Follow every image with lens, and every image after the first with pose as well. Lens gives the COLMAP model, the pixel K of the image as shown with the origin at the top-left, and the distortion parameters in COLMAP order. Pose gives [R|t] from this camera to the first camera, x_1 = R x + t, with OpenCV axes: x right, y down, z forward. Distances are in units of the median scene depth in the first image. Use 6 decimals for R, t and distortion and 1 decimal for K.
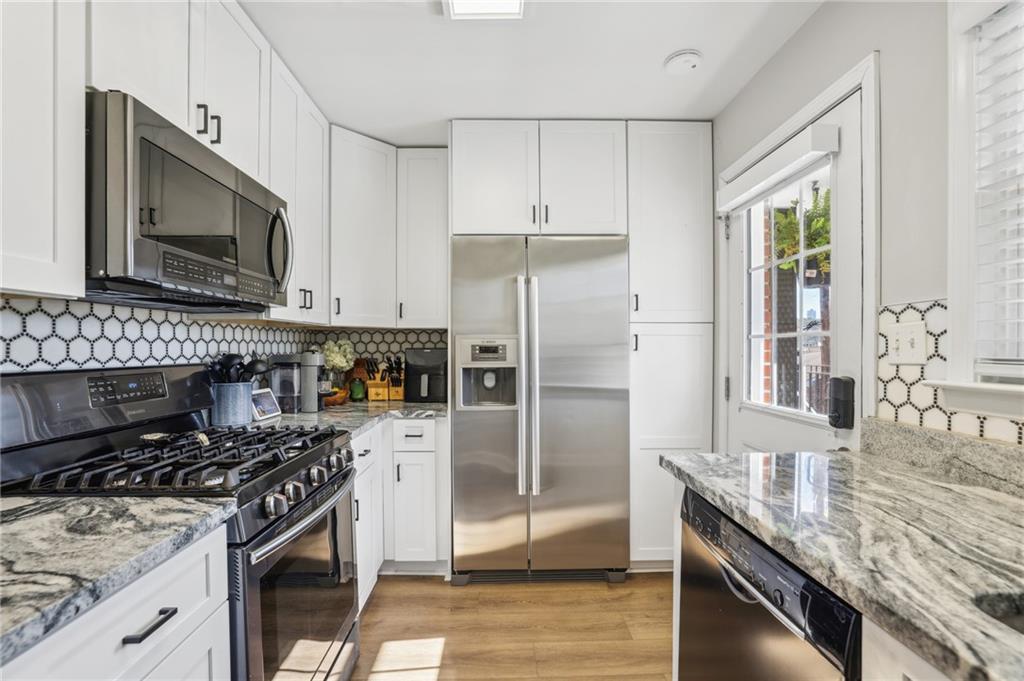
lens RADIAL K [[452.5, 0, 508.5], [0, 452.5, 347.6], [0, 0, 1]] dist [-0.046735, 0.016801]
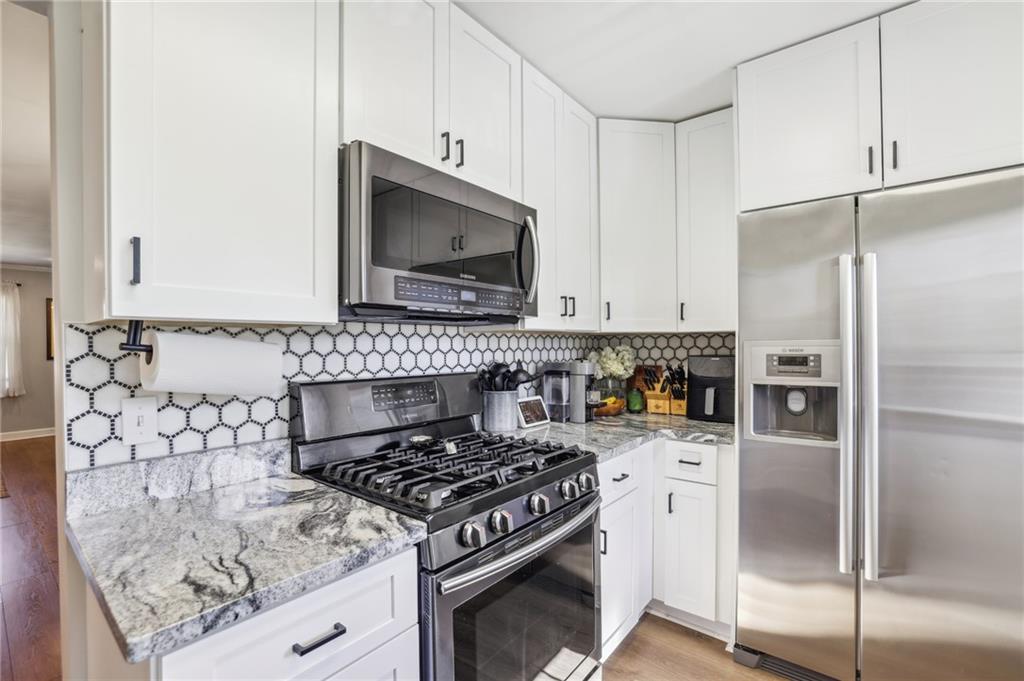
lens RADIAL K [[452.5, 0, 508.5], [0, 452.5, 347.6], [0, 0, 1]] dist [-0.046735, 0.016801]
pose [[0.765616, 0.000495, -0.643297, 0.092349], [0.003071, 0.999985, 0.004425, -0.029861], [0.643290, -0.005363, 0.765604, 0.210857]]
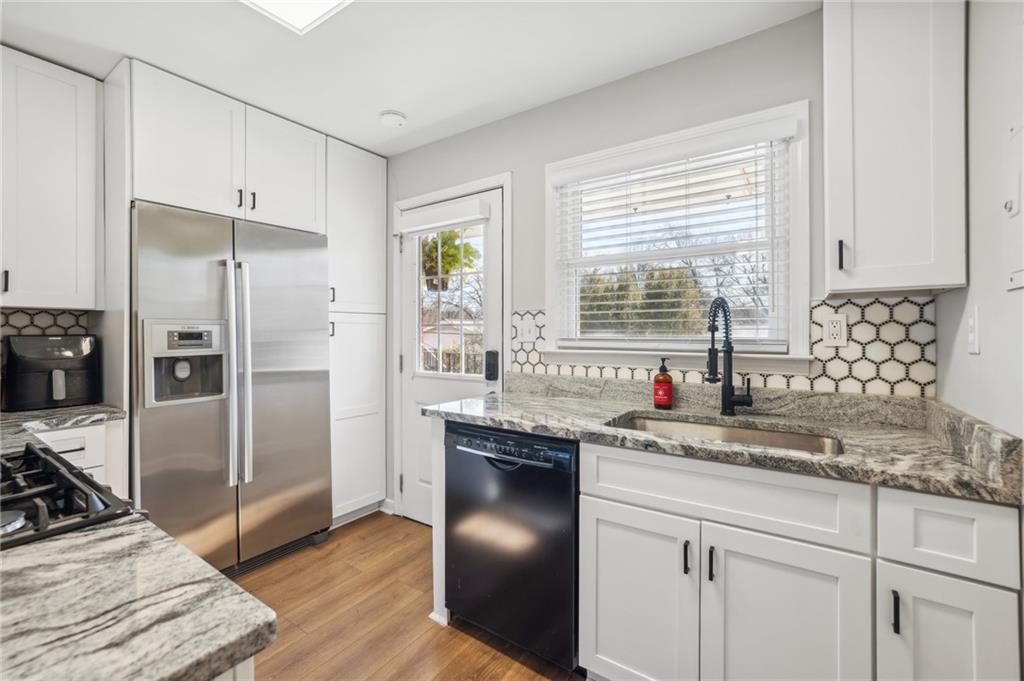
lens RADIAL K [[429.8, 0, 522.4], [0, 429.8, 328.7], [0, 0, 1]] dist [-0.044101, 0.013981]
pose [[0.564350, 0.005534, 0.825517, -0.499139], [0.001305, 0.999970, -0.007595, -0.004582], [-0.825534, 0.005364, 0.564326, -0.034039]]
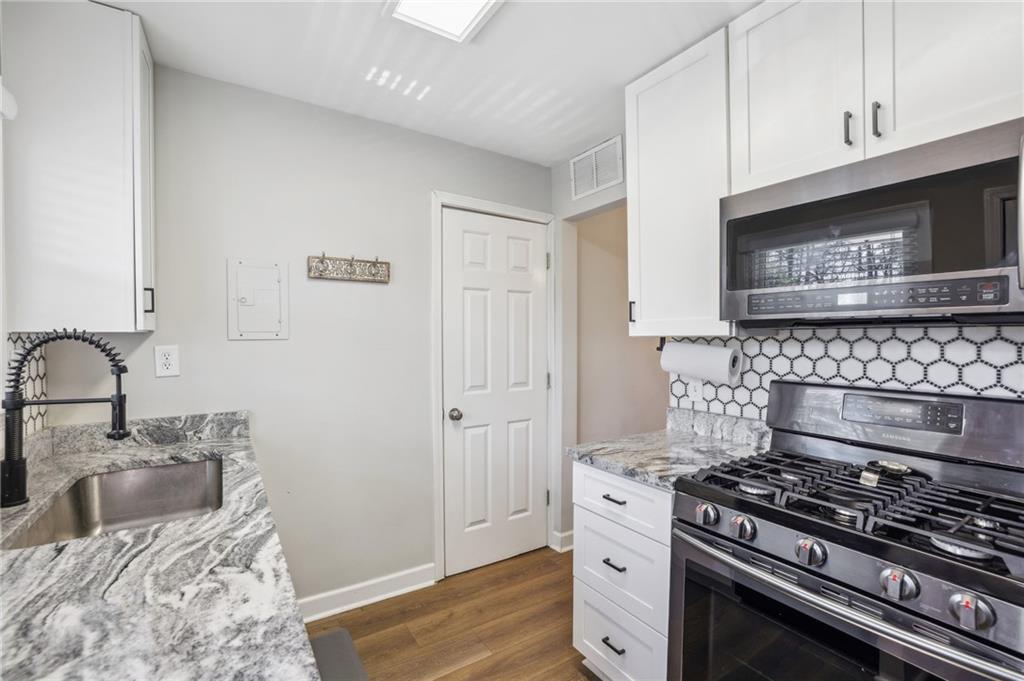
lens RADIAL K [[452.5, 0, 508.5], [0, 452.5, 347.6], [0, 0, 1]] dist [-0.046735, 0.016801]
pose [[-0.850379, 0.019216, -0.525819, 0.319140], [0.005952, 0.999620, 0.026907, -0.067211], [0.526136, 0.019751, -0.850171, 1.109958]]
